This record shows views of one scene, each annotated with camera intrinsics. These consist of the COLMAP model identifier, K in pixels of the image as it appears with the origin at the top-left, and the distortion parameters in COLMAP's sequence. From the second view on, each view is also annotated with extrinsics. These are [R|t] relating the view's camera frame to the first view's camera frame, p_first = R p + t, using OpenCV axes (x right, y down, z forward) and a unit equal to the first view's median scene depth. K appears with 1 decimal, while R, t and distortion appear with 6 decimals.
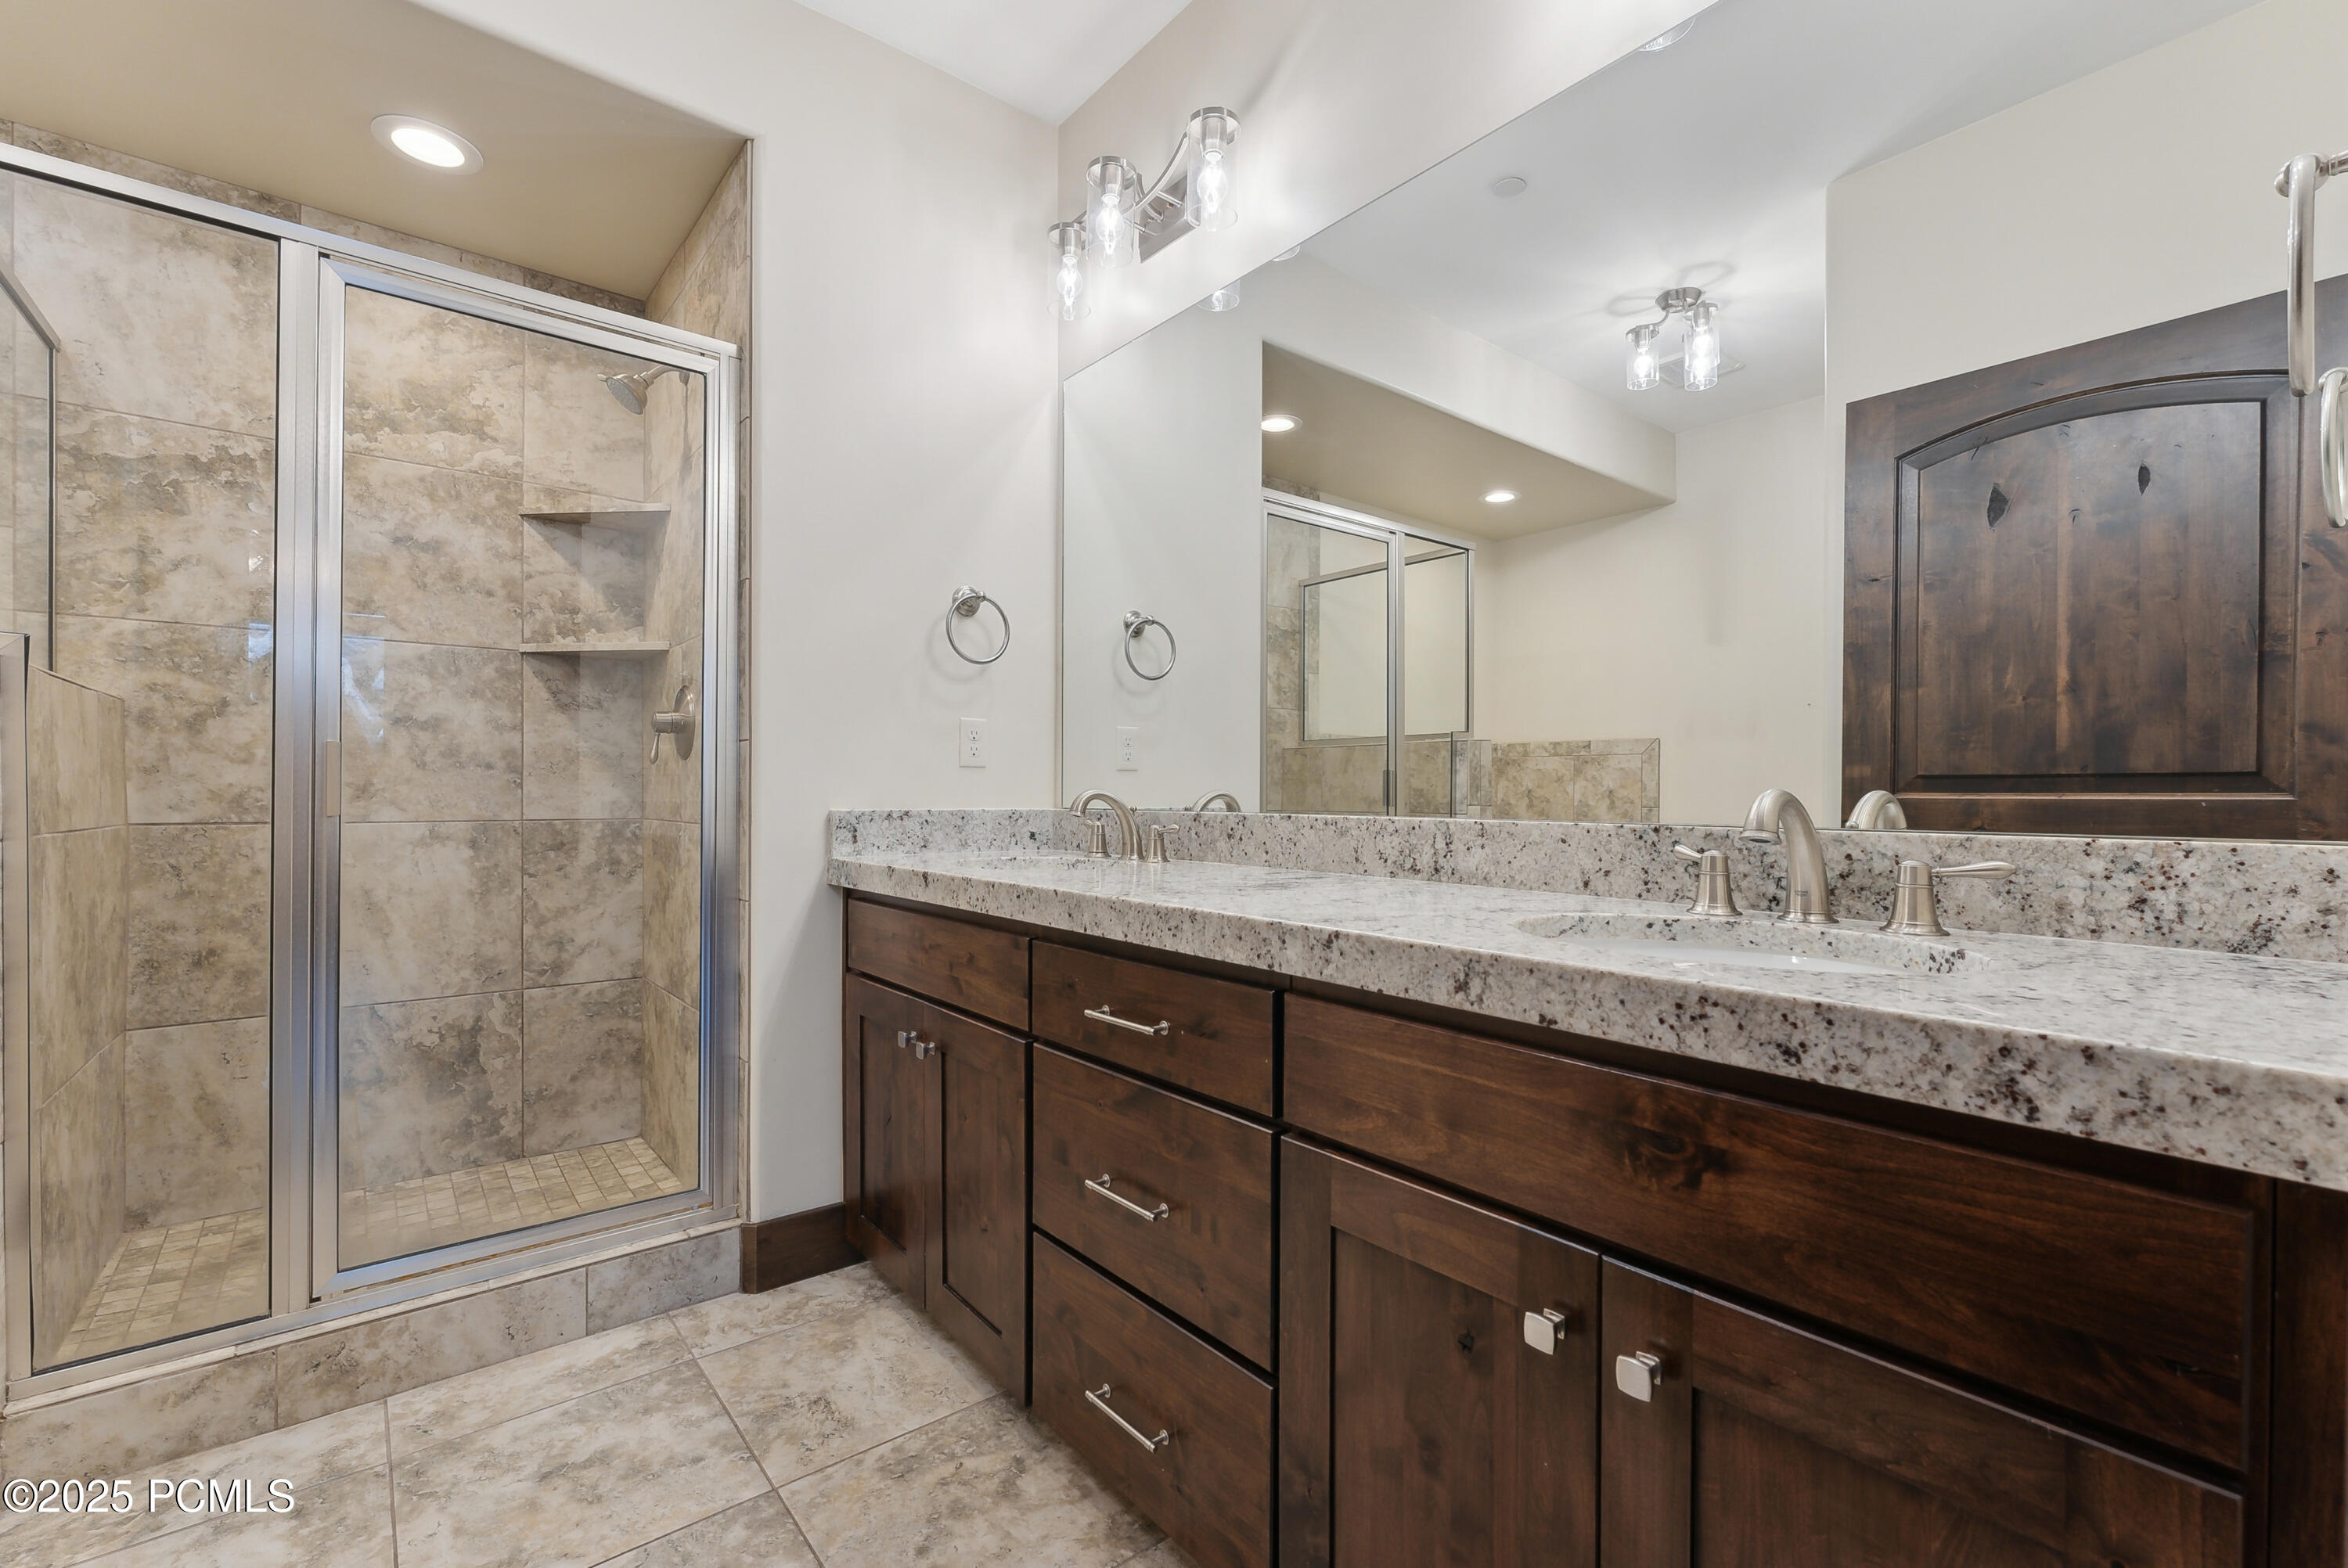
lens RADIAL K [[1006.0, 0, 1172.5], [0, 1006.0, 793.2], [0, 0, 1]] dist [-0.007873, 0.002380]
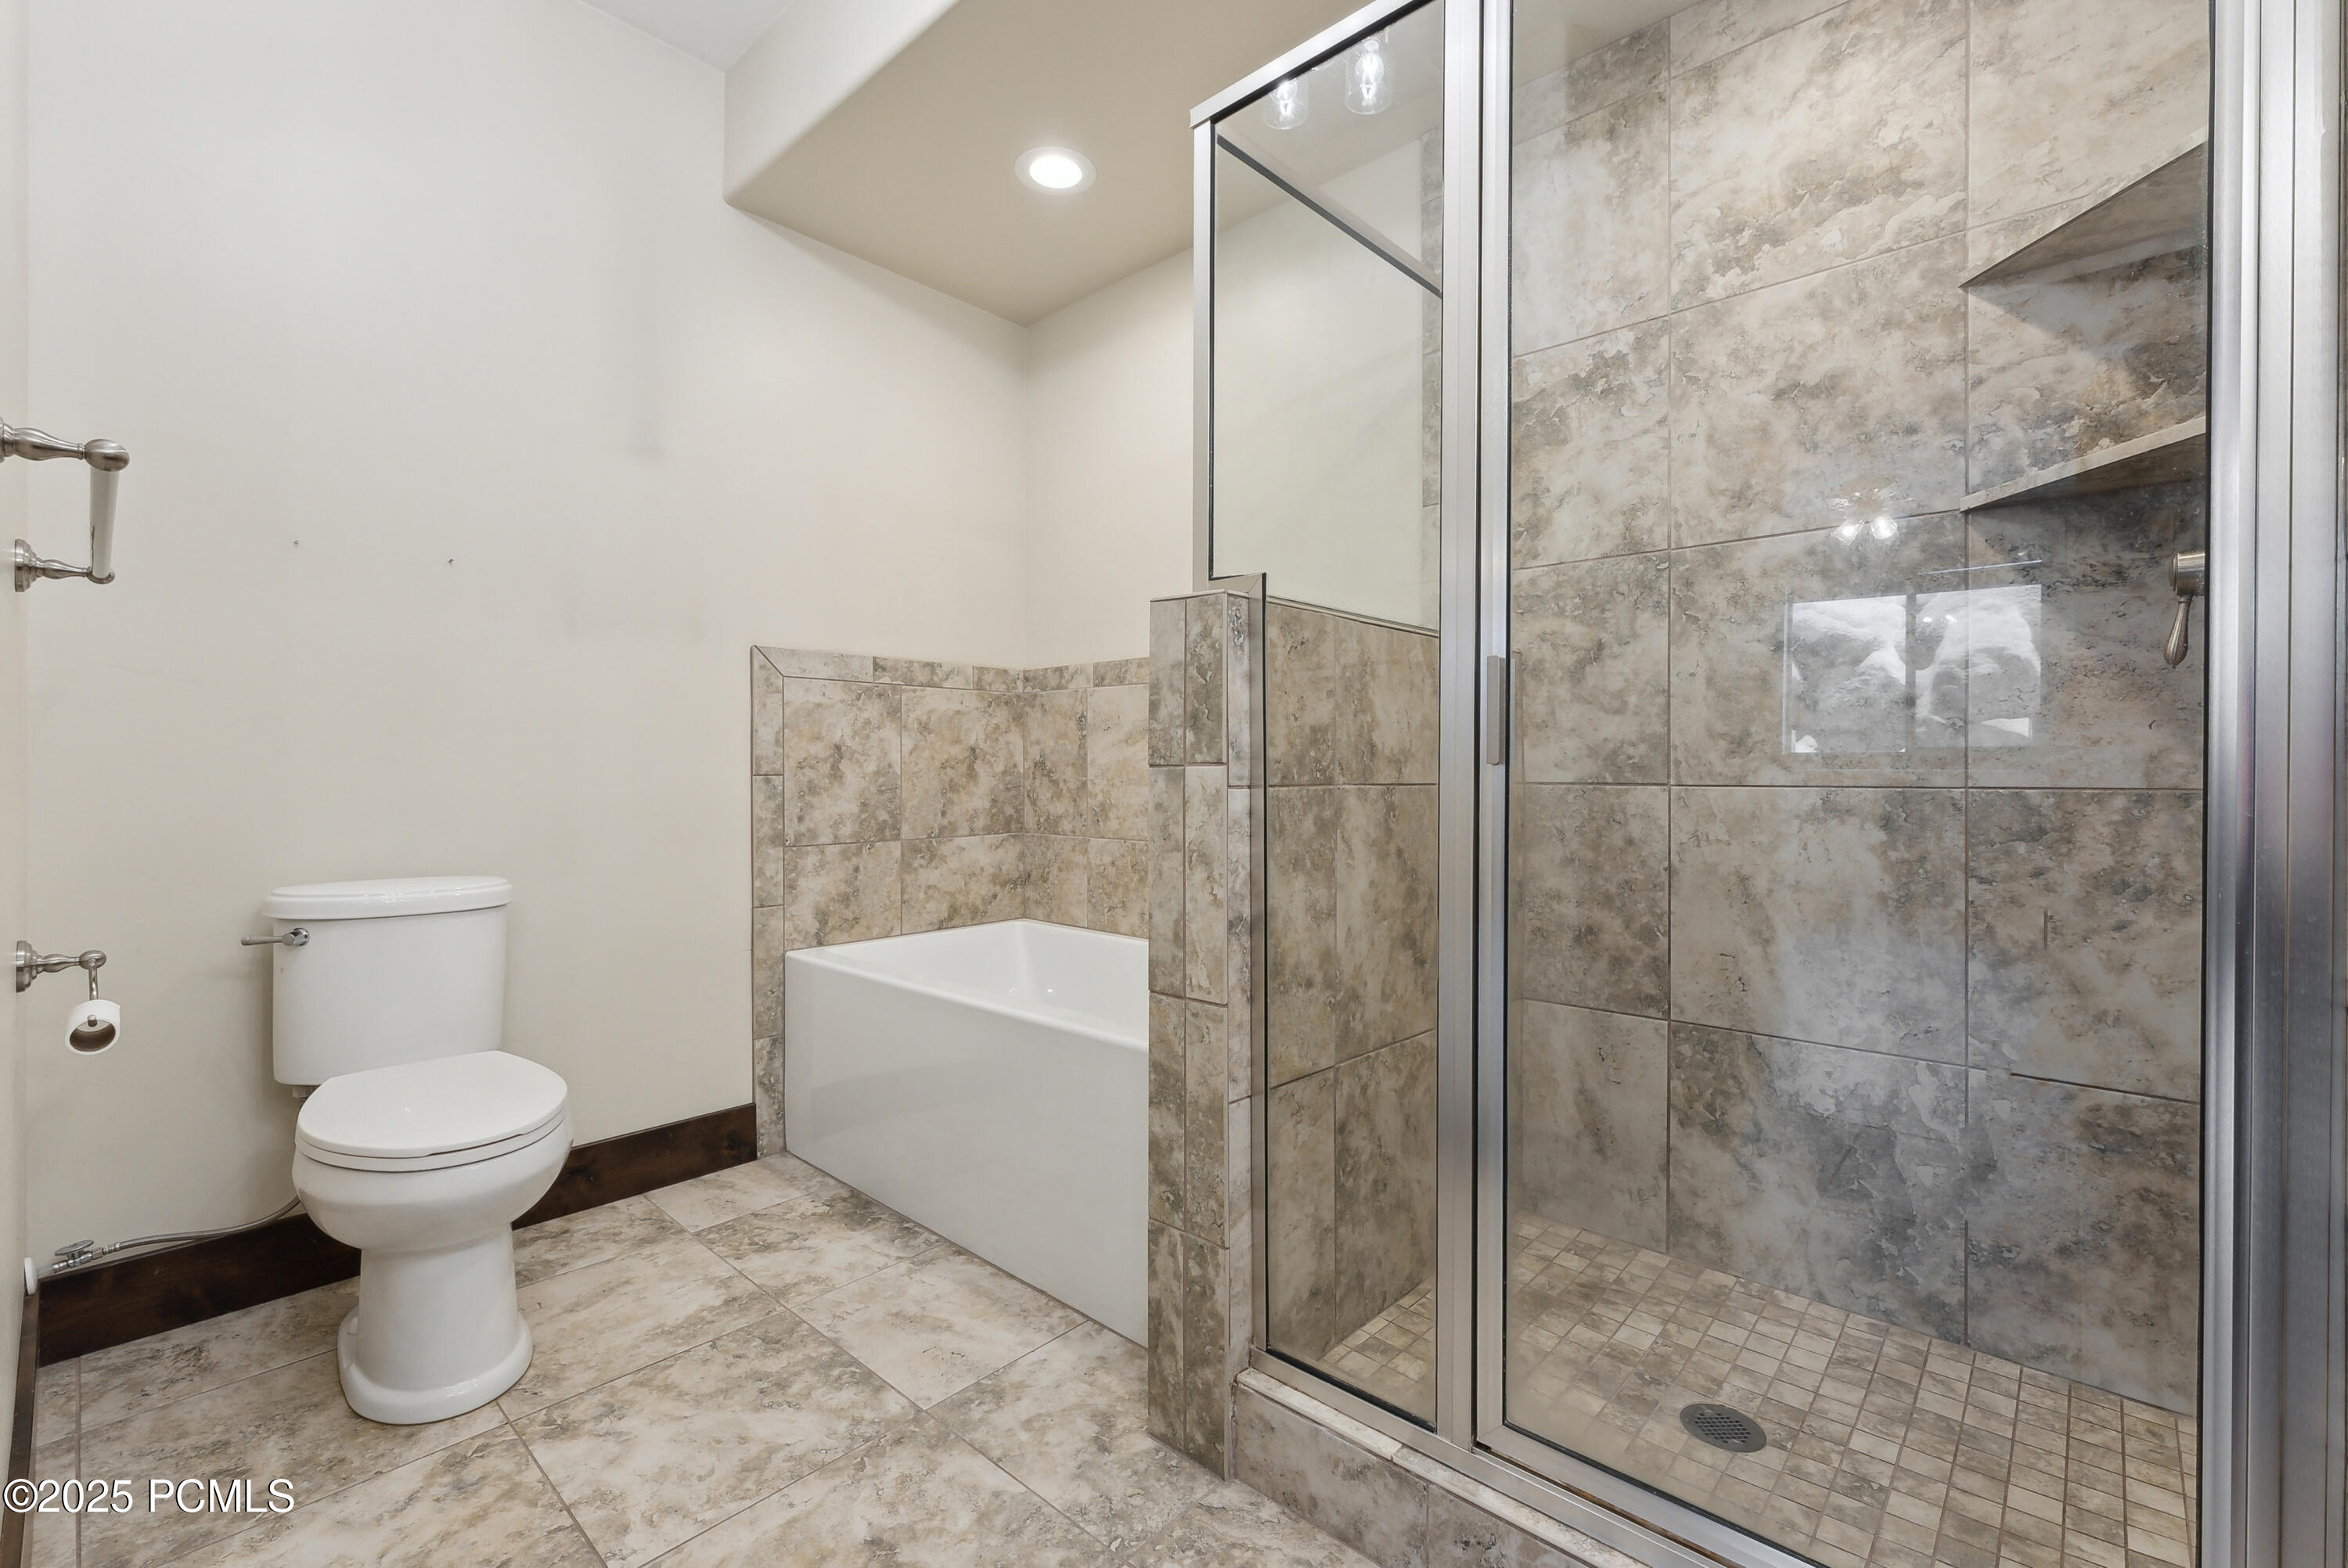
lens RADIAL K [[1006.0, 0, 1169.6], [0, 1006.0, 771.7], [0, 0, 1]] dist [-0.007873, 0.002380]
pose [[0.141162, -0.002087, -0.989984, -0.124054], [-0.000071, 0.999998, -0.002118, 0.019689], [0.989987, 0.000370, 0.141161, 0.462964]]
